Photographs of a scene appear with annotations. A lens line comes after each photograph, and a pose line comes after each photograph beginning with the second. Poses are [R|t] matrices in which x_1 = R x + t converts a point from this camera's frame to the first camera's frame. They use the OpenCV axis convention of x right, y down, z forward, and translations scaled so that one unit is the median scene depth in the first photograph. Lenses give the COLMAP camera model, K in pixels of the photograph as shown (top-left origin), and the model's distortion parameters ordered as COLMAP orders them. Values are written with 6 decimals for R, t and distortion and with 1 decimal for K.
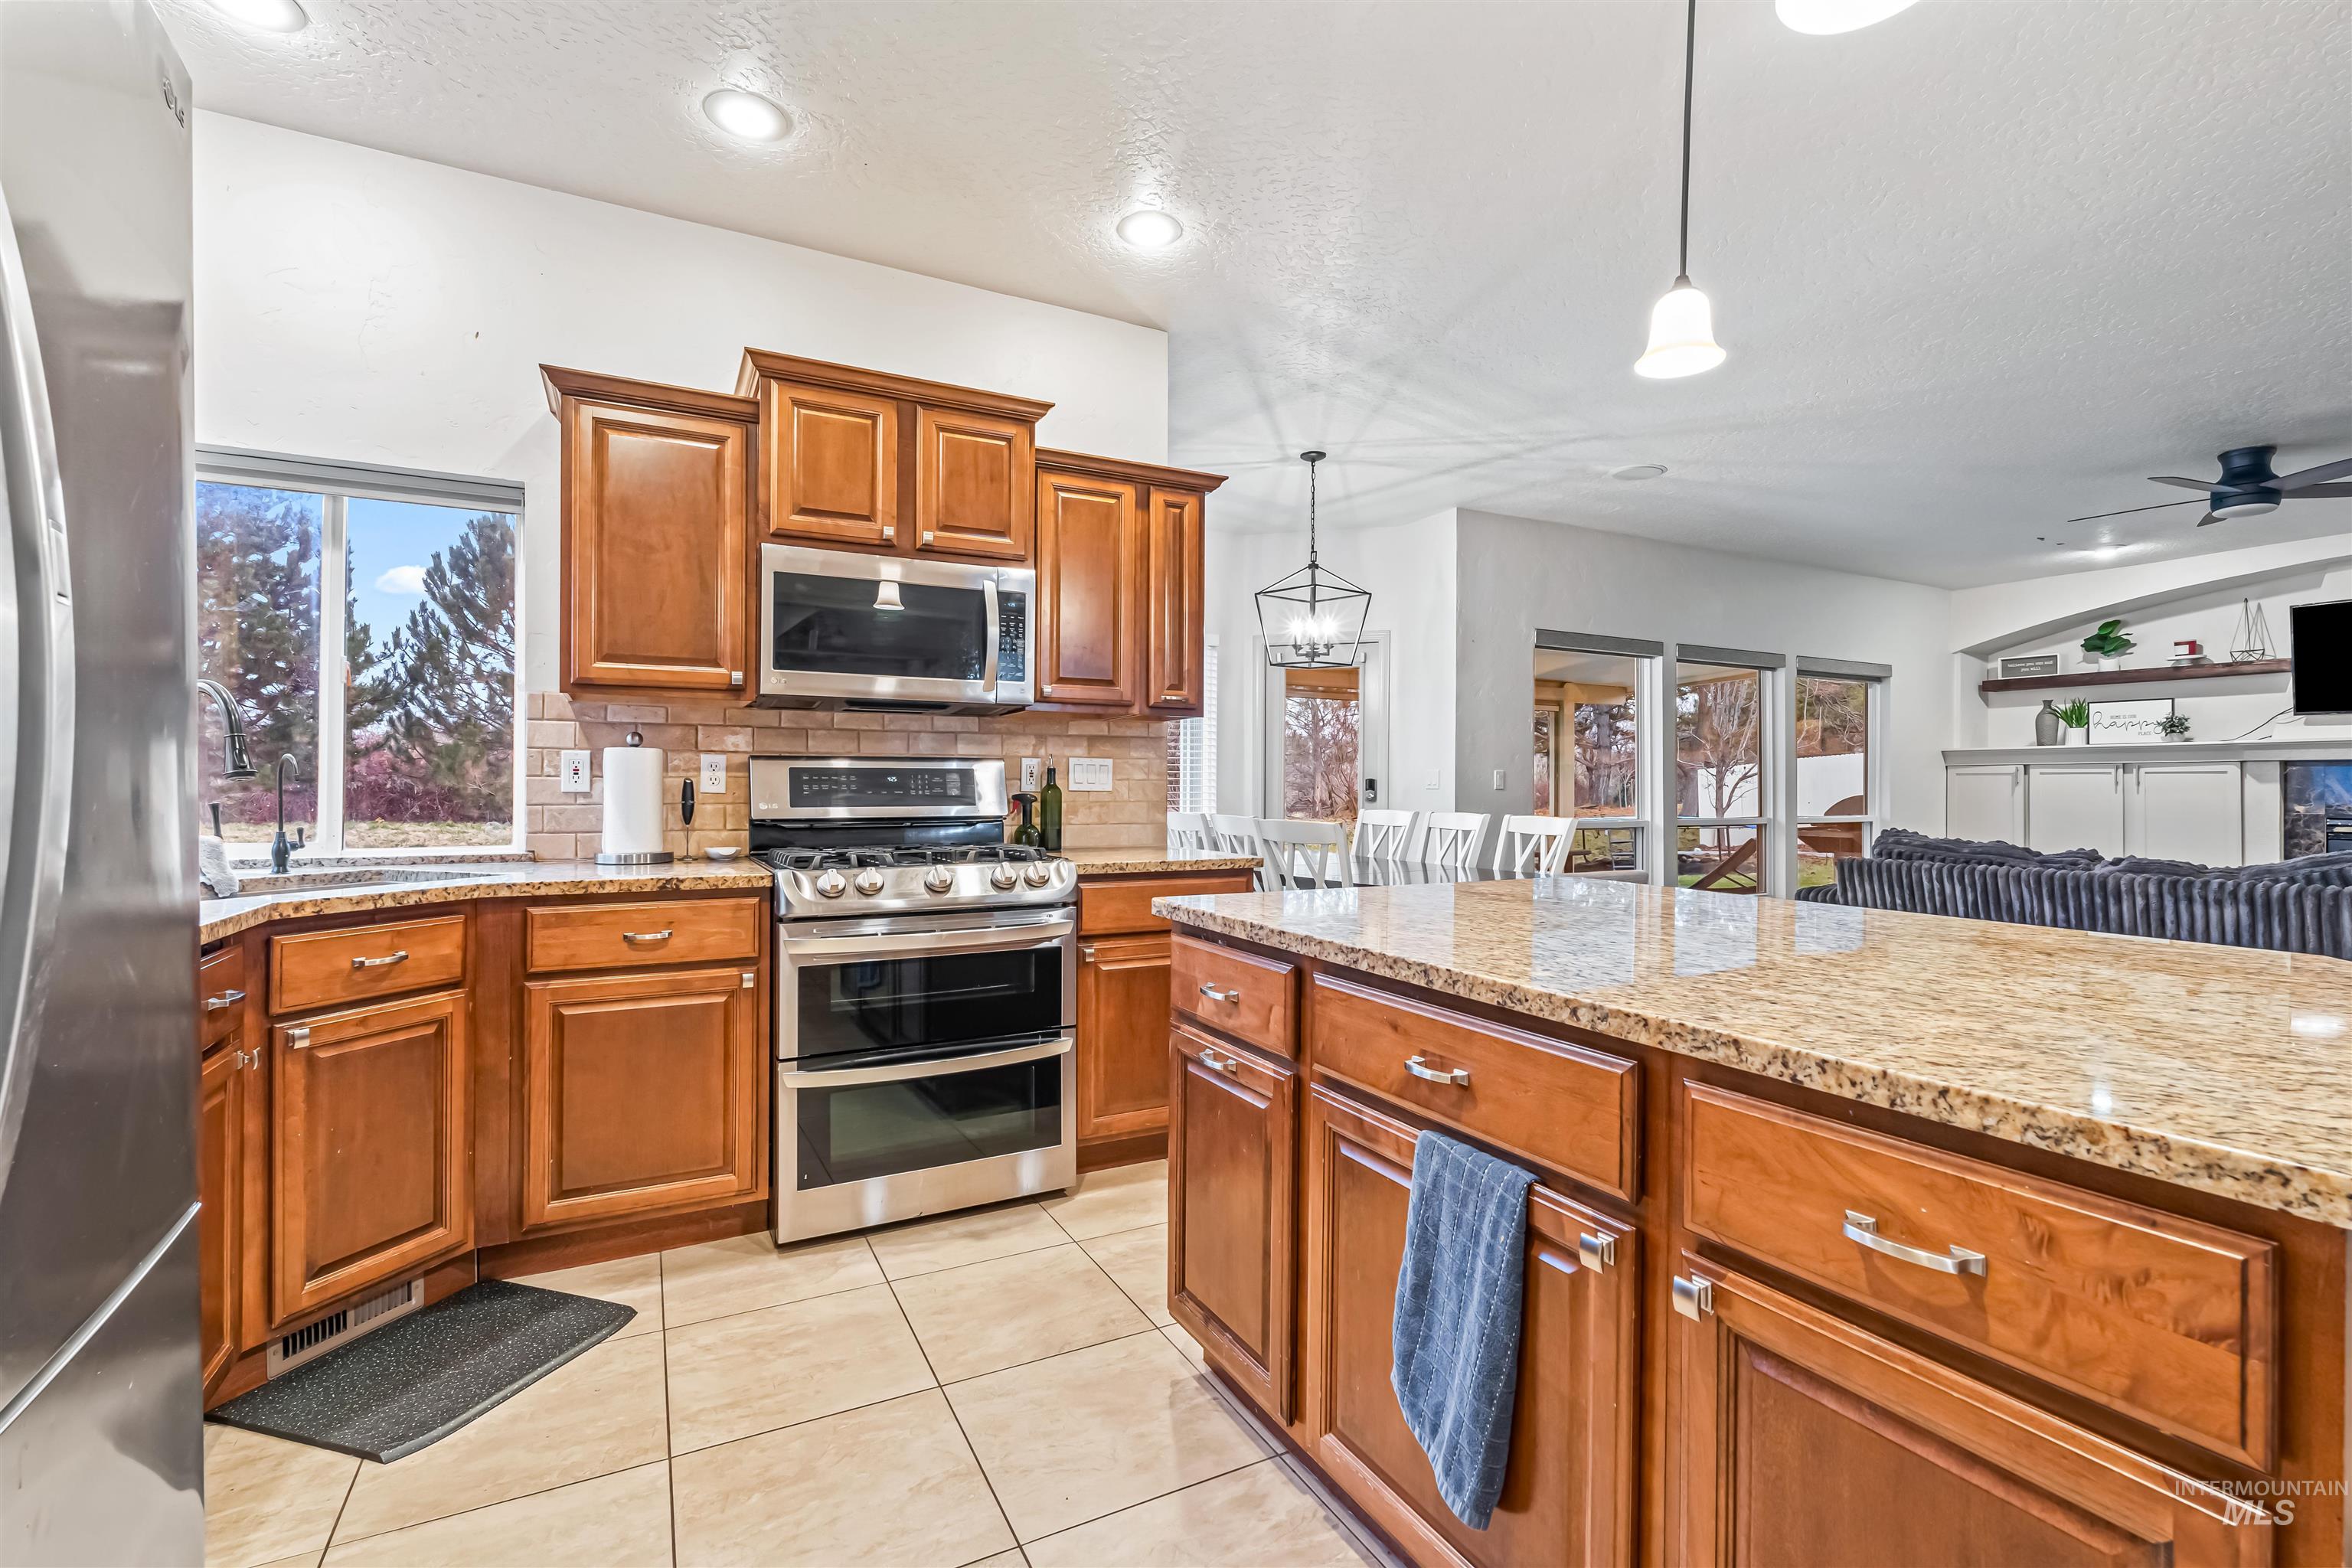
lens RADIAL K [[1042.0, 0, 1189.7], [0, 1042.0, 775.0], [0, 0, 1]] dist [-0.005491, 0.001117]
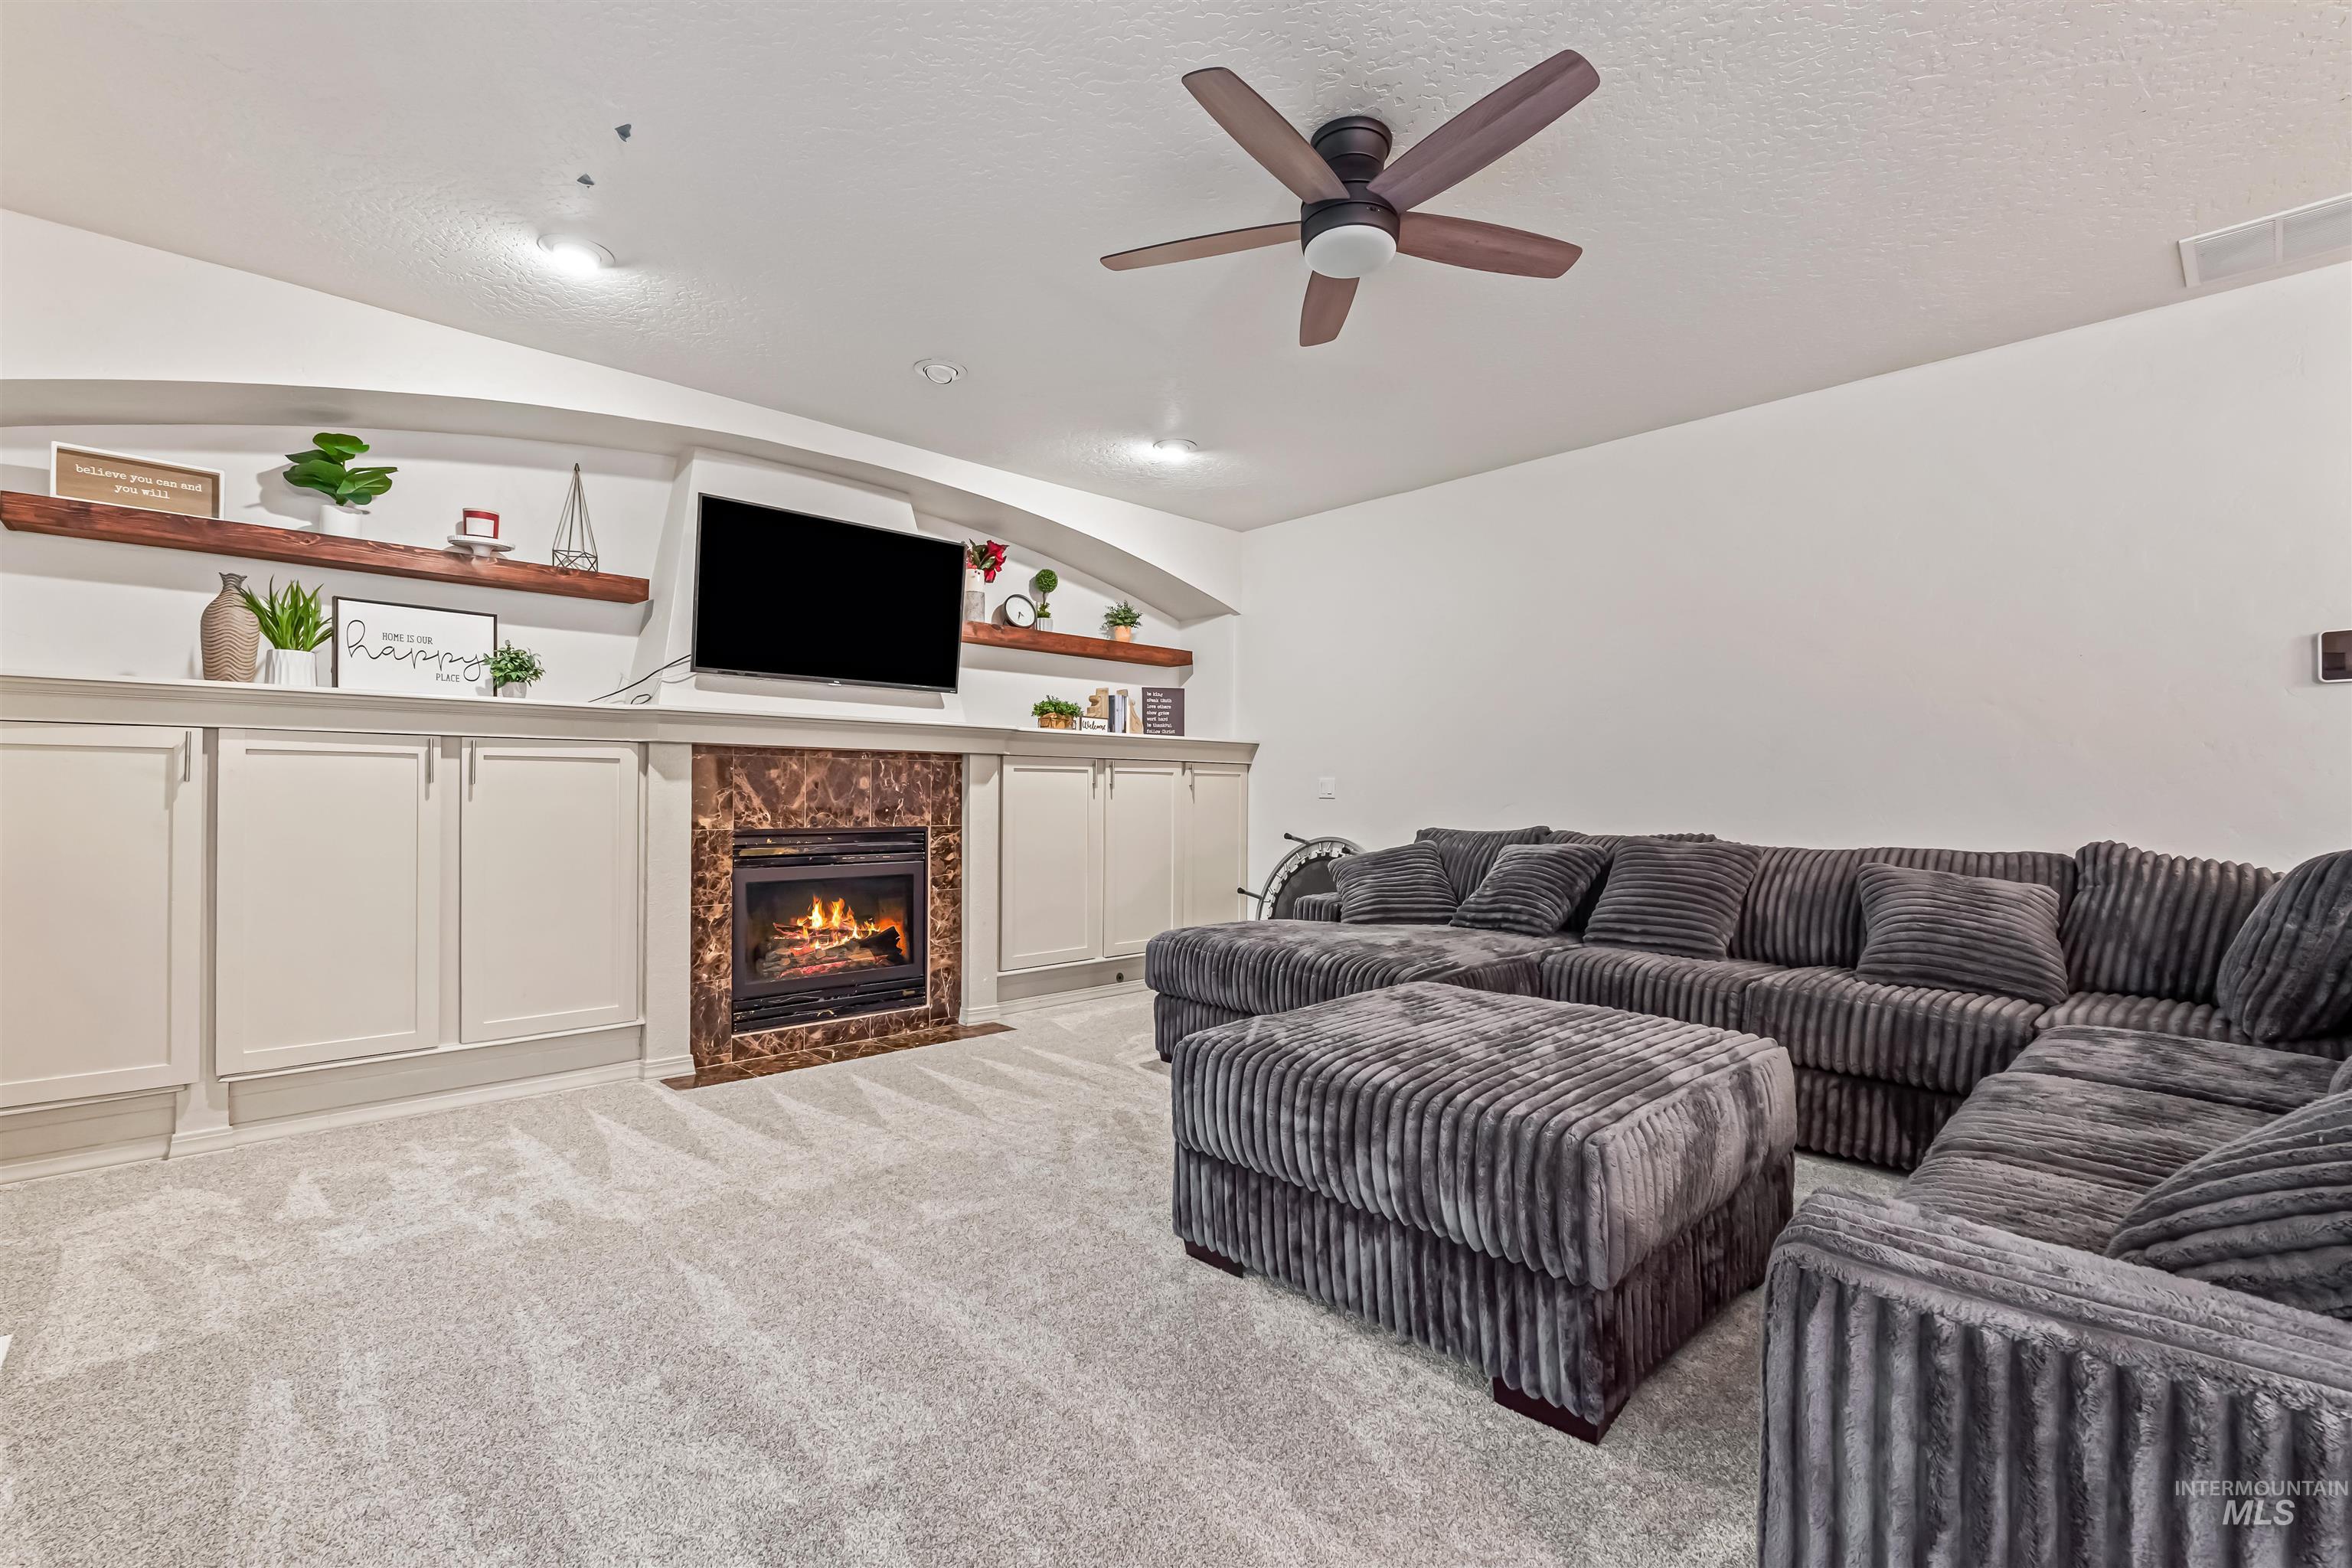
lens RADIAL K [[1042.0, 0, 1178.4], [0, 1042.0, 781.5], [0, 0, 1]] dist [-0.005491, 0.001117]
pose [[-0.285408, 0.001604, 0.958405, 0.344748], [-0.017039, 0.999832, -0.006748, 0.007002], [-0.958255, -0.018256, -0.285332, 0.806631]]
